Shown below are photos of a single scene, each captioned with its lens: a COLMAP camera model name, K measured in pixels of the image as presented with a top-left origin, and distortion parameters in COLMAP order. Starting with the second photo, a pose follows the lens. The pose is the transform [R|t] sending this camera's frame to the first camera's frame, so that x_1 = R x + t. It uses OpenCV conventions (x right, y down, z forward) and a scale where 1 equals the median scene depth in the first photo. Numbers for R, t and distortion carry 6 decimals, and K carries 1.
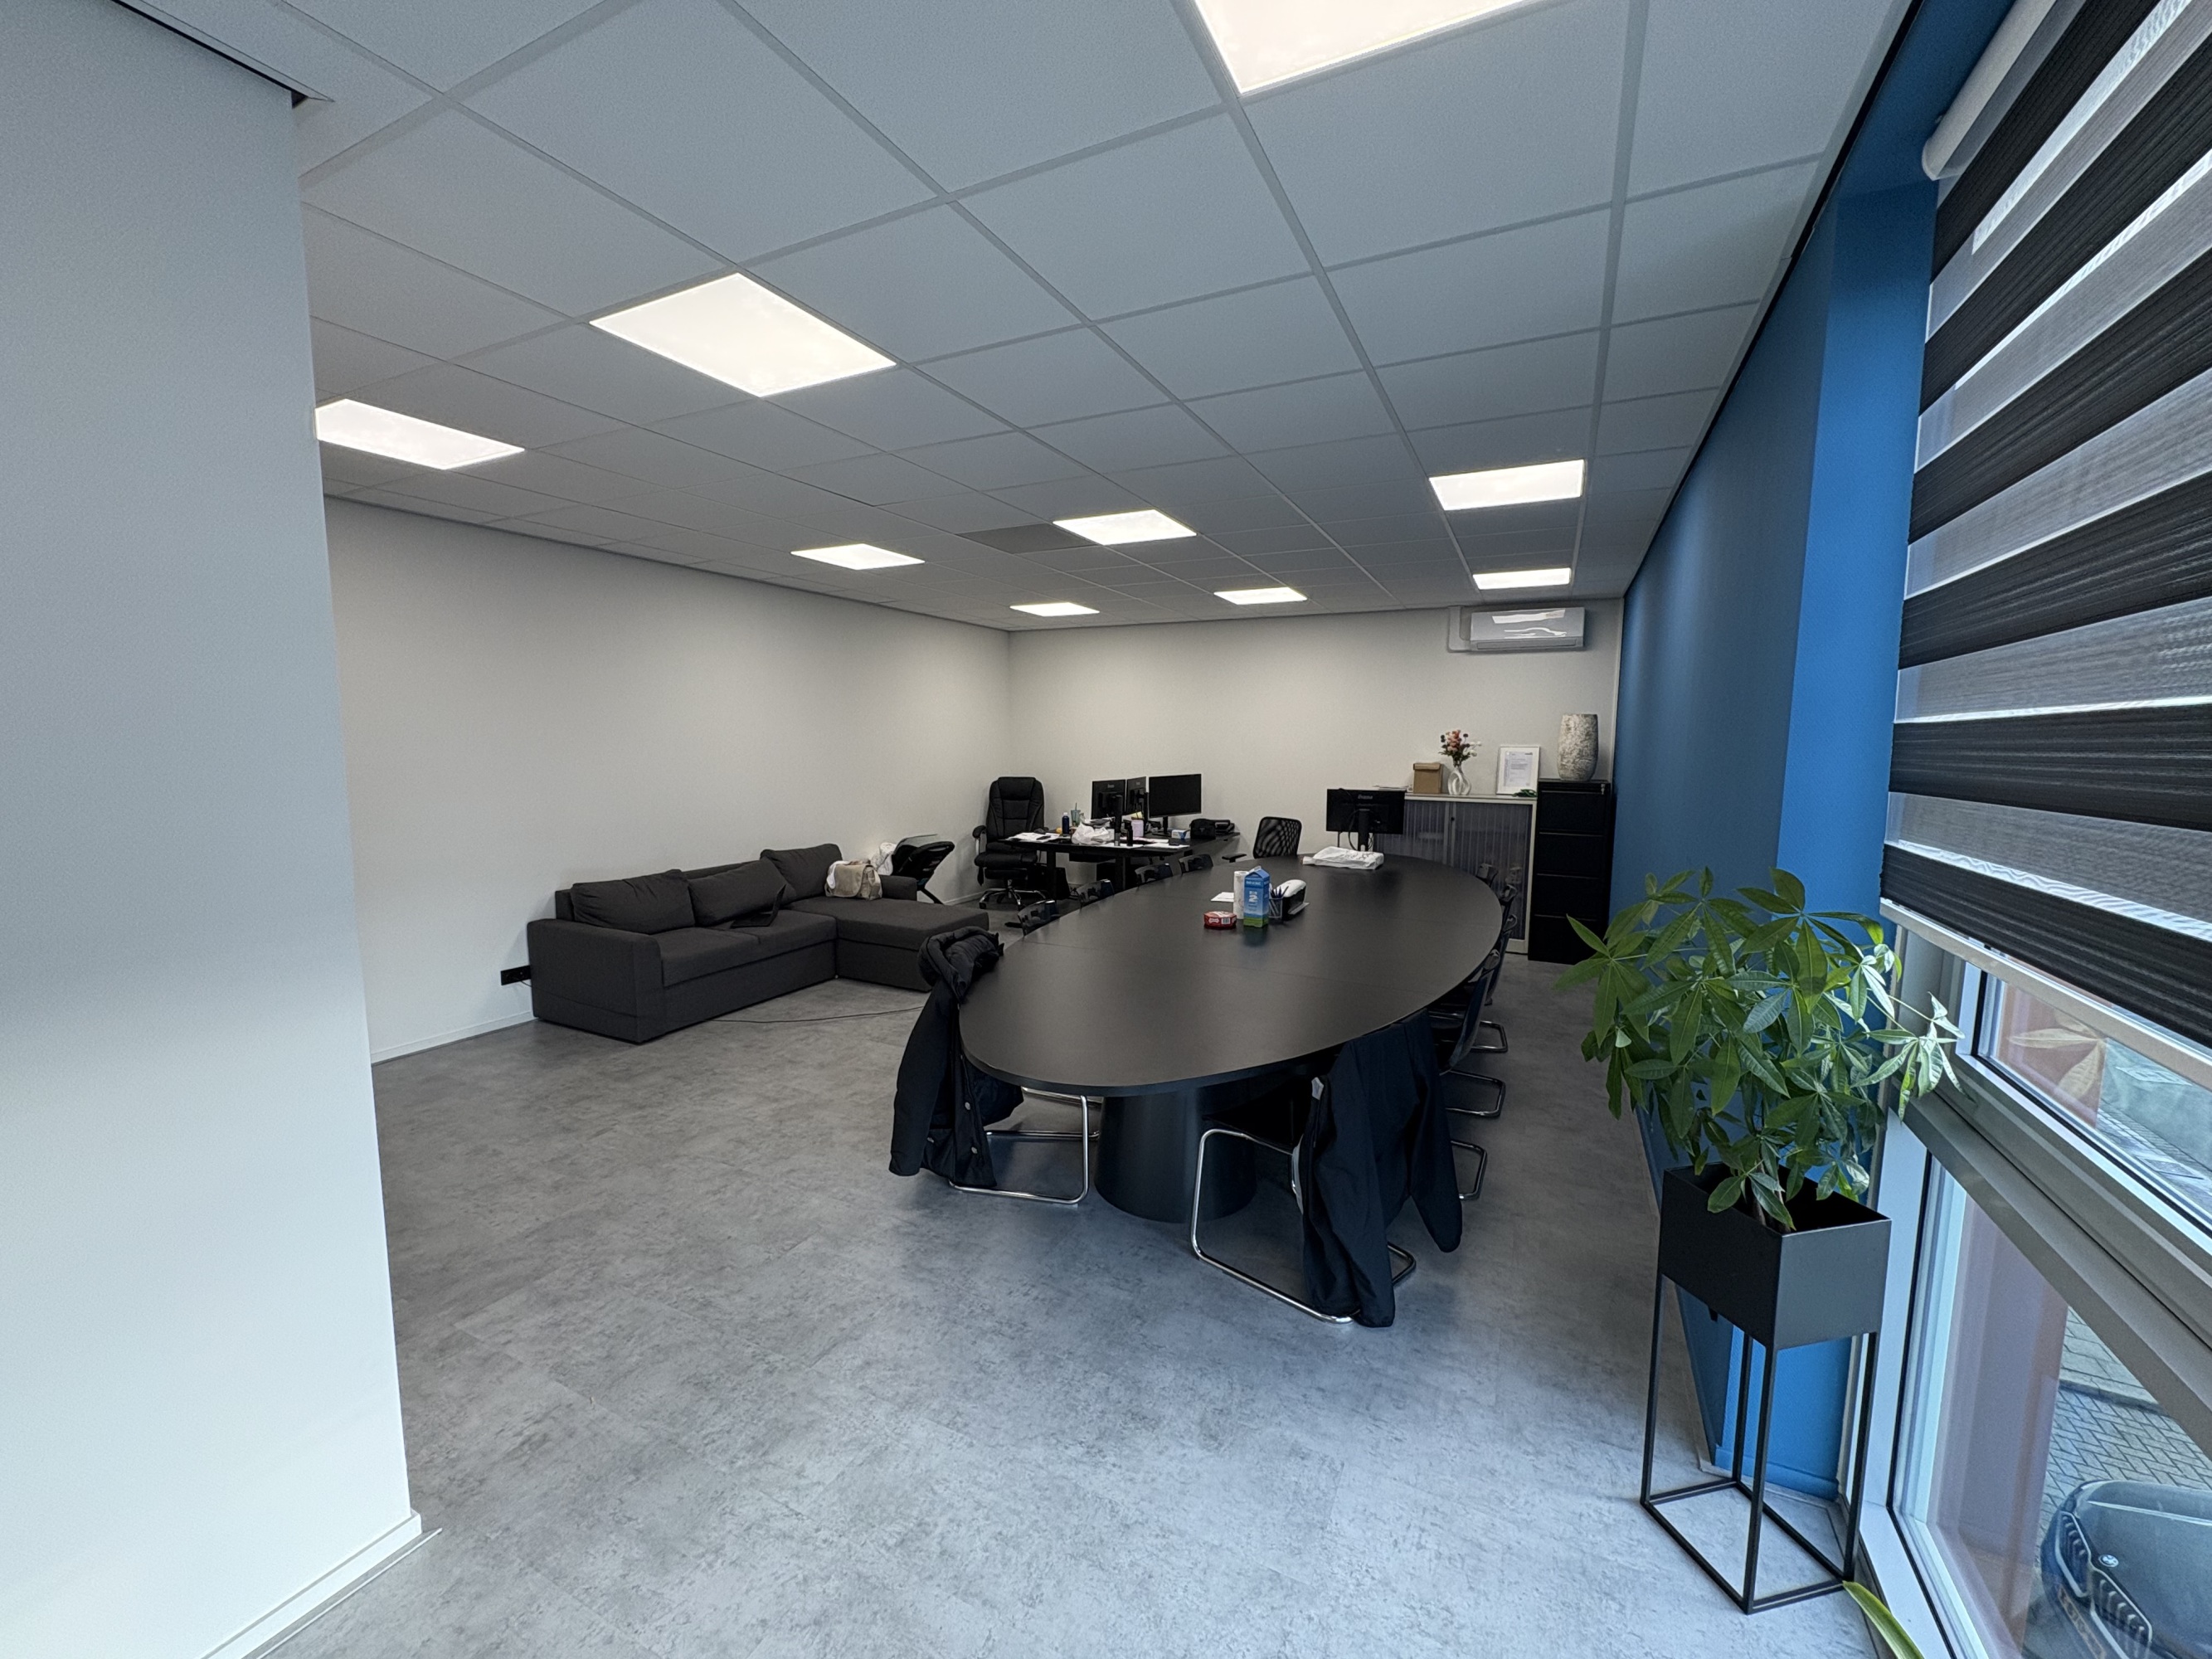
lens RADIAL K [[882.1, 0, 1105.3], [0, 882.1, 827.7], [0, 0, 1]] dist [-0.000581, 0.000072]
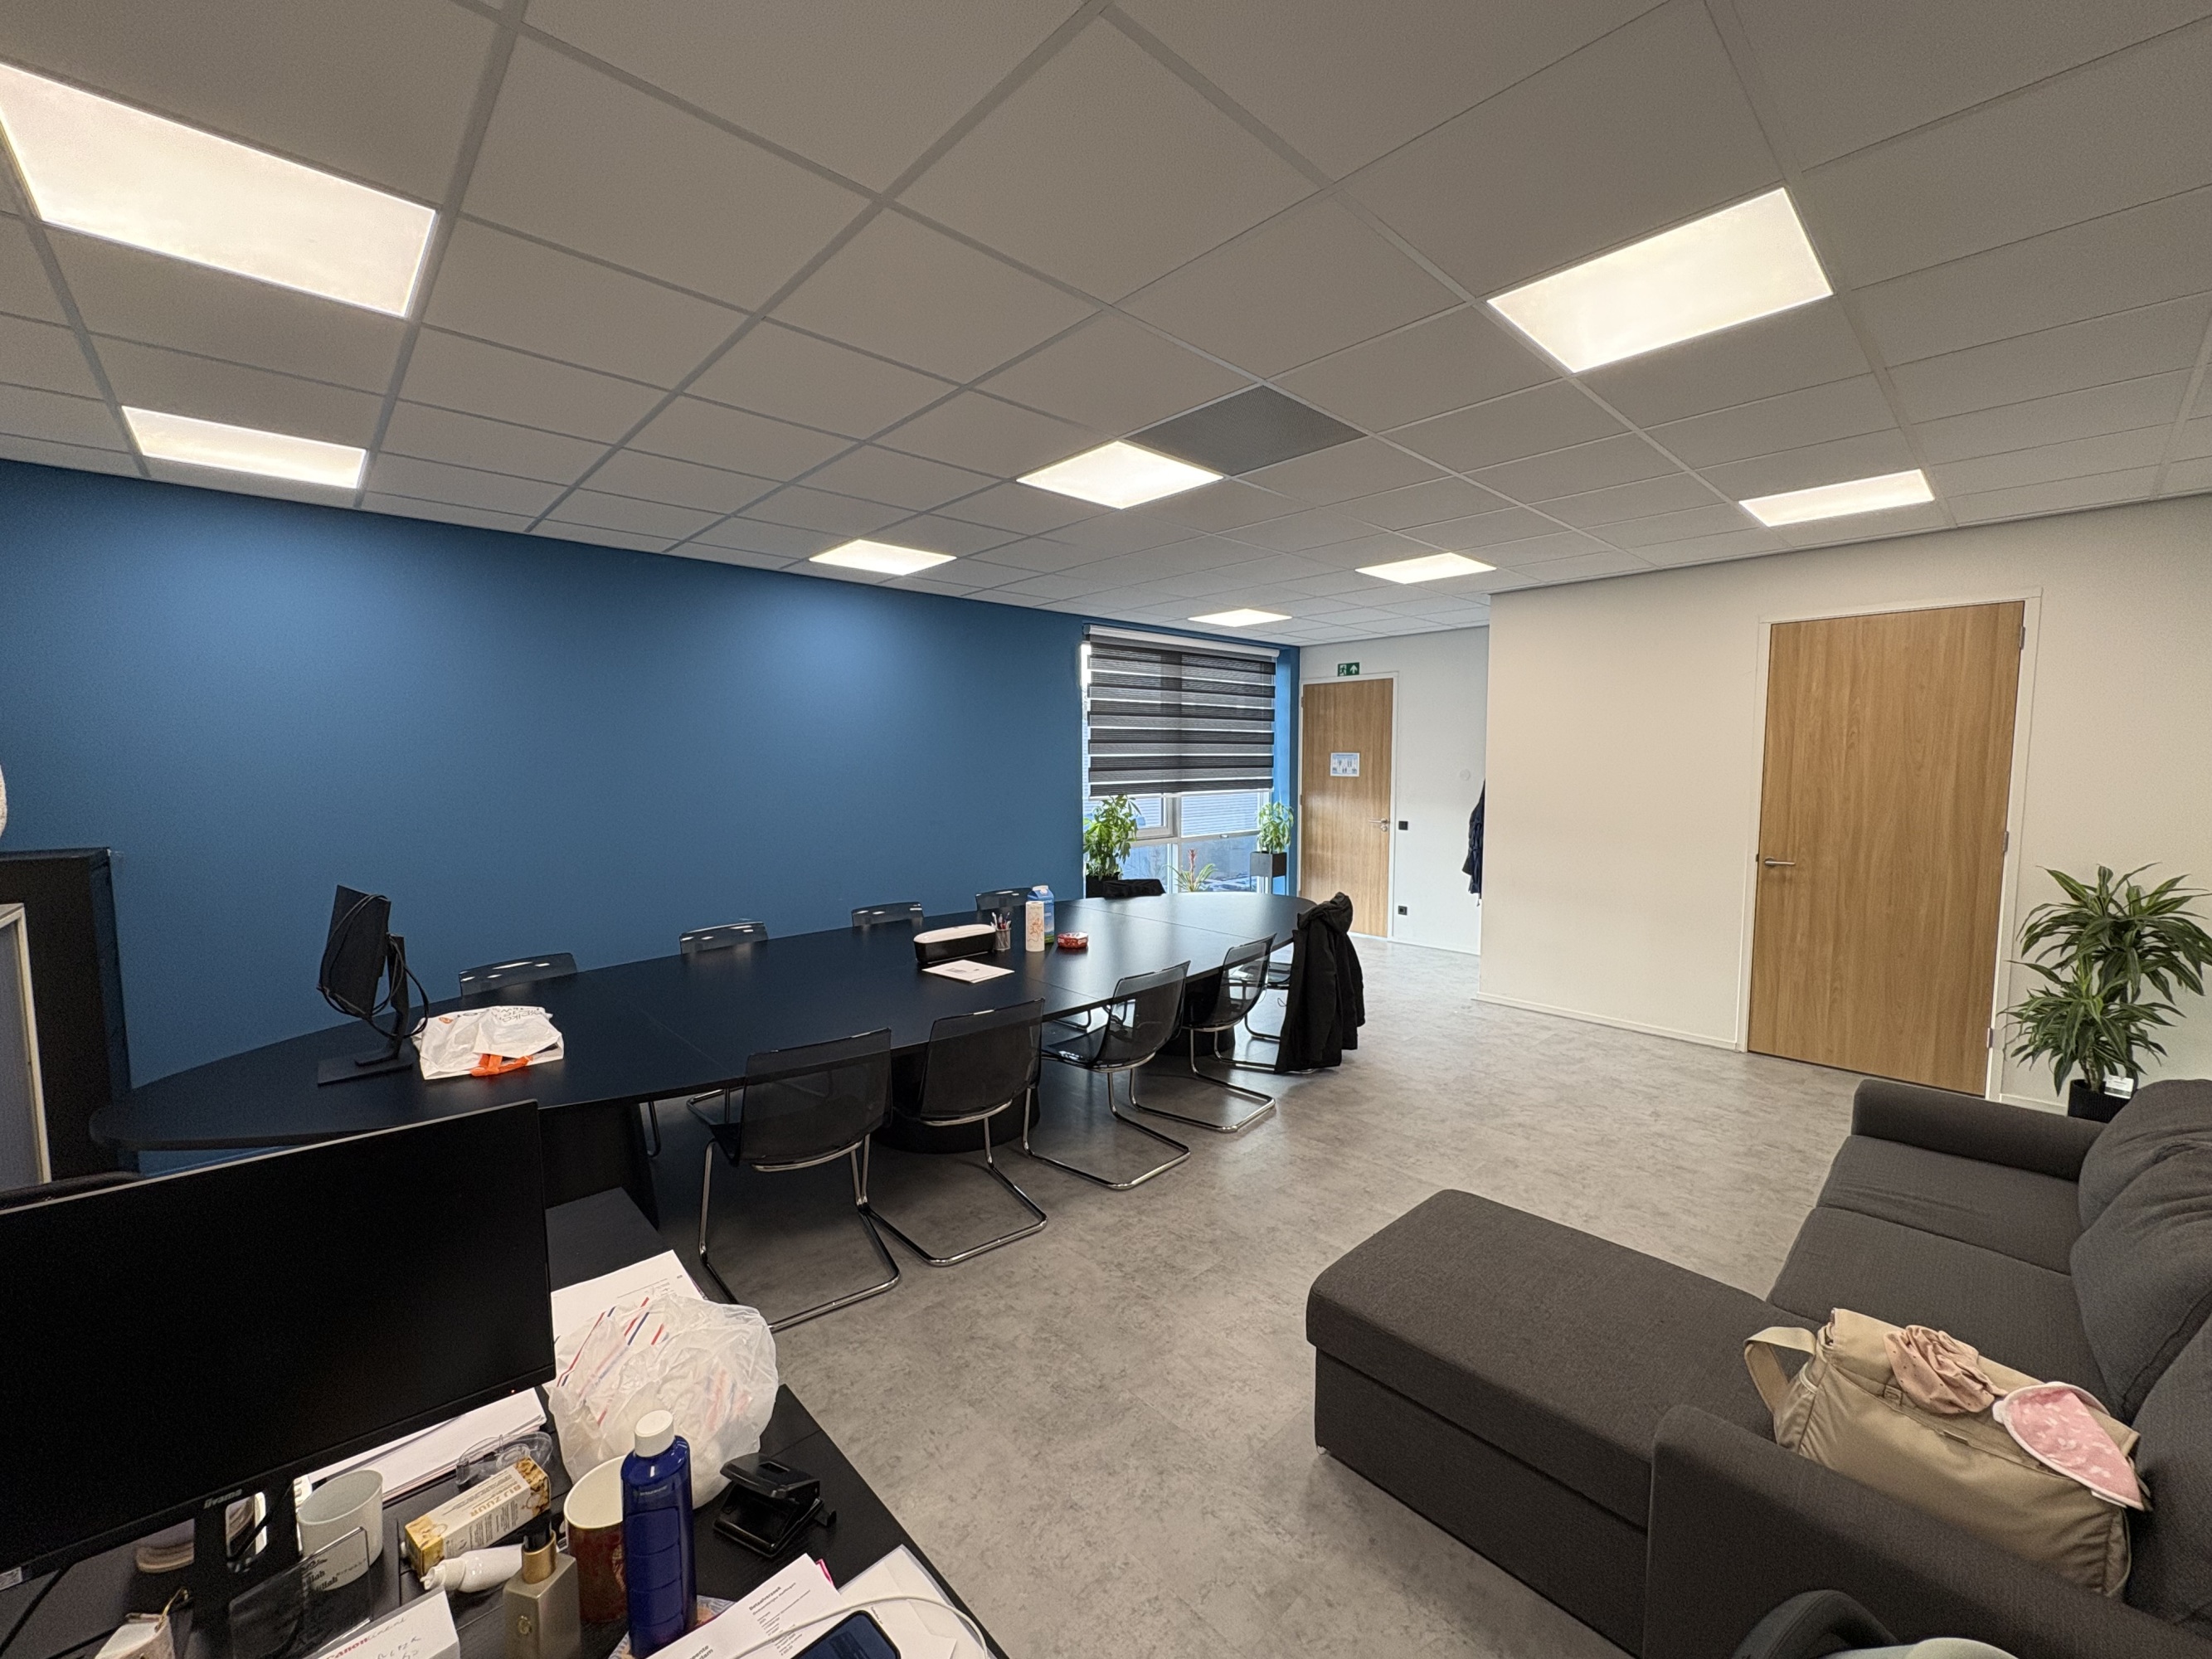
lens RADIAL K [[877.9, 0, 1106.0], [0, 877.9, 829.5], [0, 0, 1]] dist [-0.001425, -0.000081]
pose [[-0.940204, -0.028586, 0.339410, -0.249737], [0.035169, 0.982999, 0.180214, -0.207968], [-0.338791, 0.181375, -0.923214, 1.943856]]
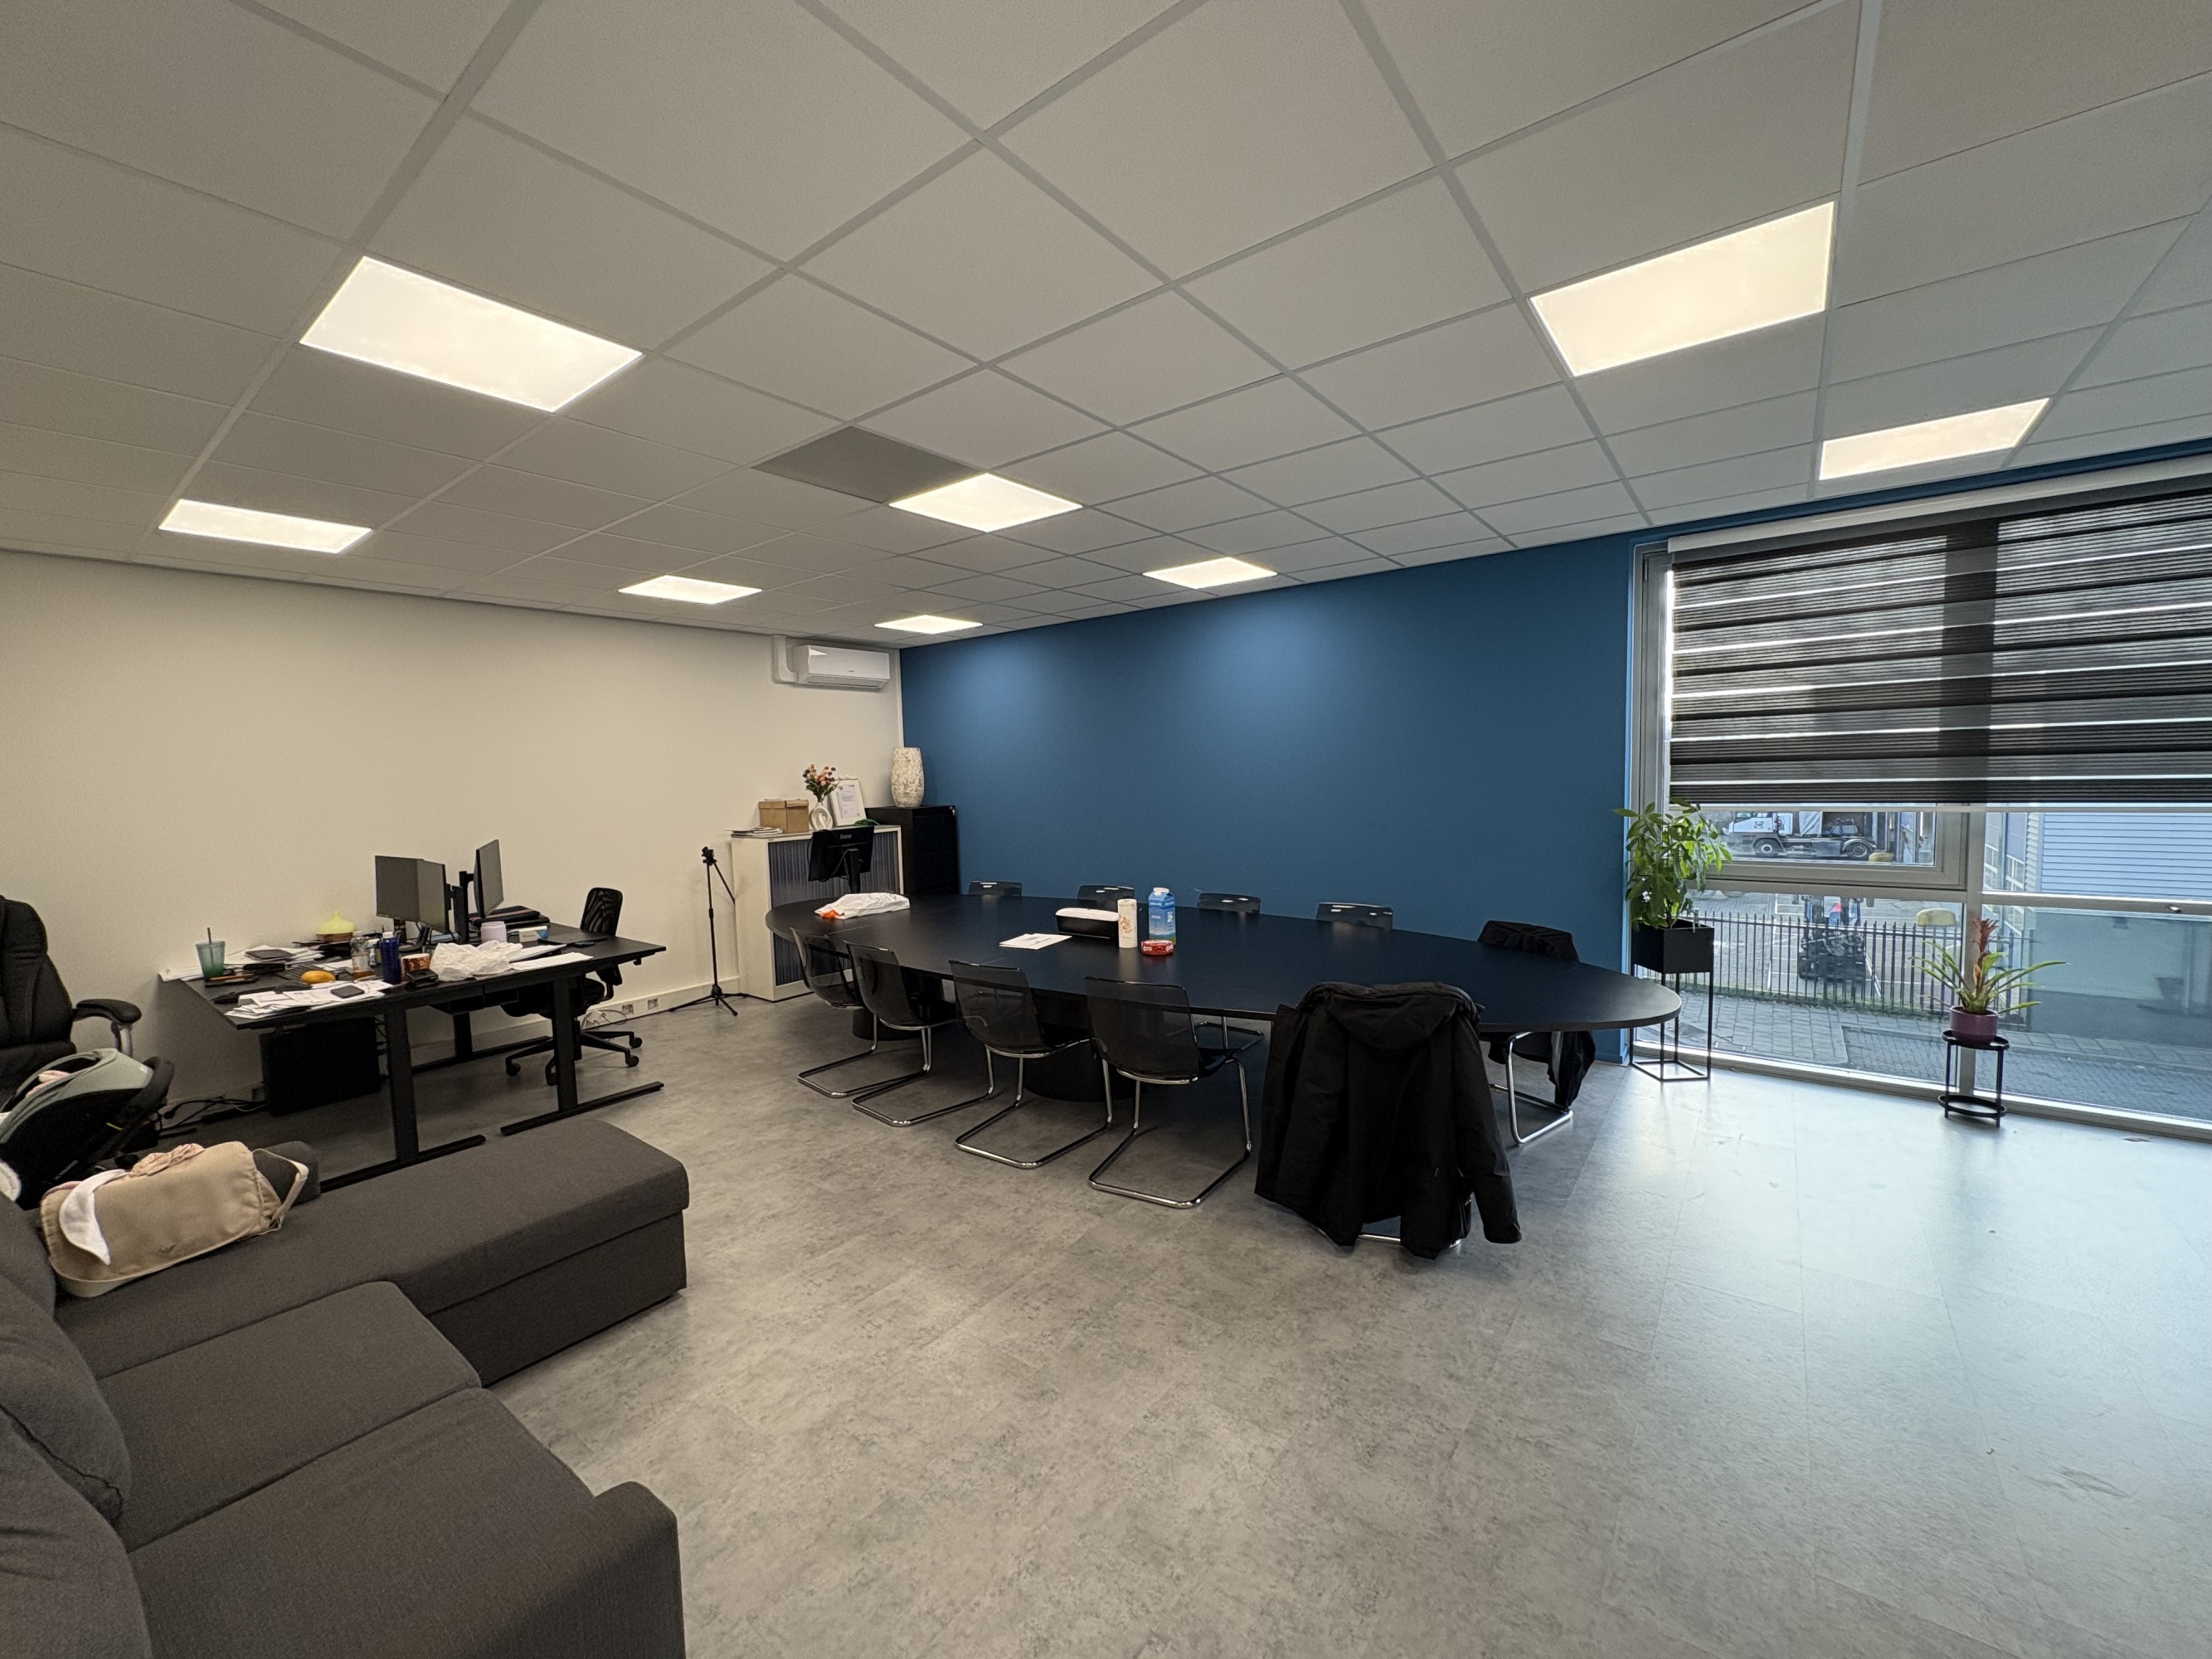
lens RADIAL K [[882.1, 0, 1105.3], [0, 882.1, 827.7], [0, 0, 1]] dist [-0.000581, 0.000072]
pose [[0.179150, -0.077321, 0.980779, -0.848800], [0.130816, 0.989927, 0.054147, -0.089610], [-0.975086, 0.118601, 0.187460, 0.878561]]
